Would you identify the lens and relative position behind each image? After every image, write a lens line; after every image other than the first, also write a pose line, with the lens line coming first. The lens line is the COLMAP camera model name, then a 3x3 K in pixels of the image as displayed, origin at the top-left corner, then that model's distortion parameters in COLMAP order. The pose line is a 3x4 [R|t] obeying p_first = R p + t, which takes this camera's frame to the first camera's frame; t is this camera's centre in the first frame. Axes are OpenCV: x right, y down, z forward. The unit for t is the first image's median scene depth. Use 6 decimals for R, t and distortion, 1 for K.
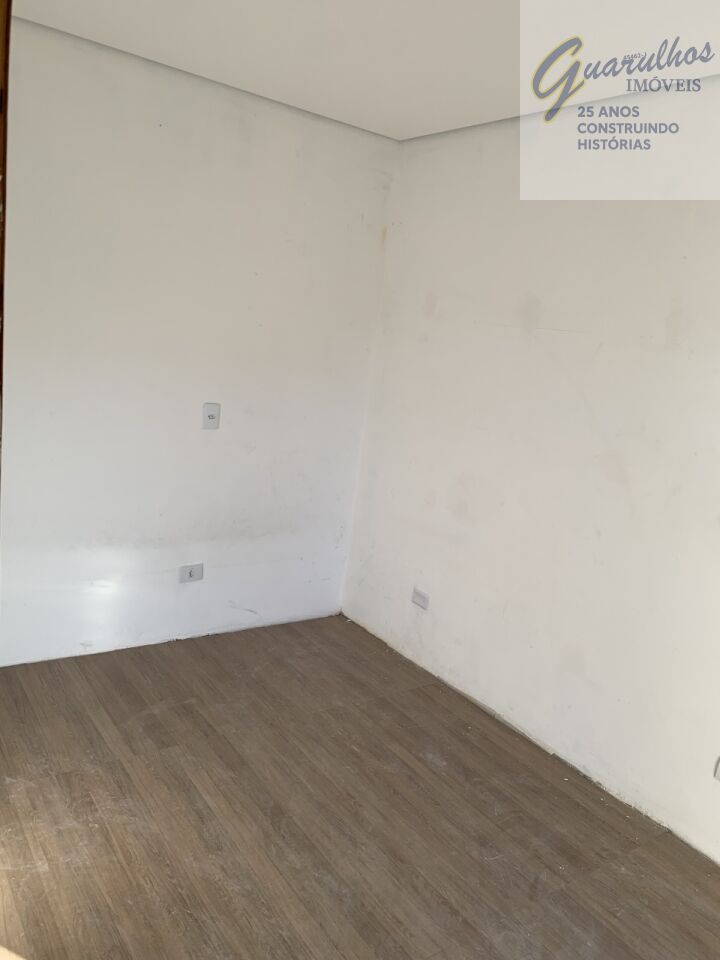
lens RADIAL K [[729.0, 0, 360.8], [0, 729.0, 480.5], [0, 0, 1]] dist [0.056167, -0.072428]
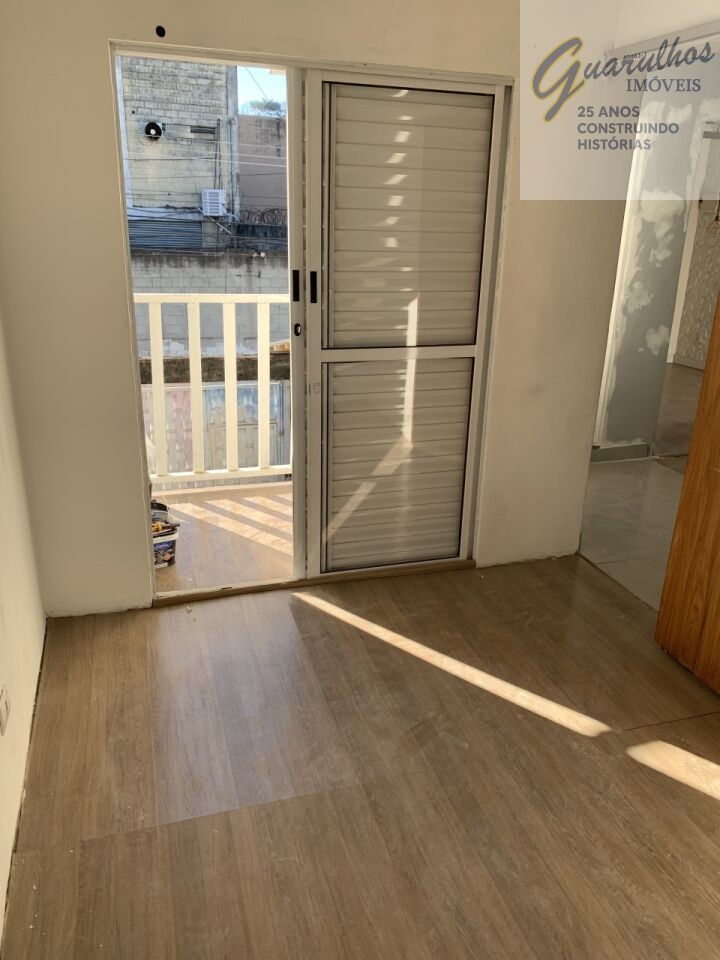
lens RADIAL K [[729.0, 0, 360.8], [0, 729.0, 486.8], [0, 0, 1]] dist [0.056167, -0.072428]
pose [[-0.940113, -0.237562, 0.244443, 0.005370], [-0.072550, 0.840152, 0.537477, -0.290098], [-0.333053, 0.487555, -0.807073, 1.553399]]
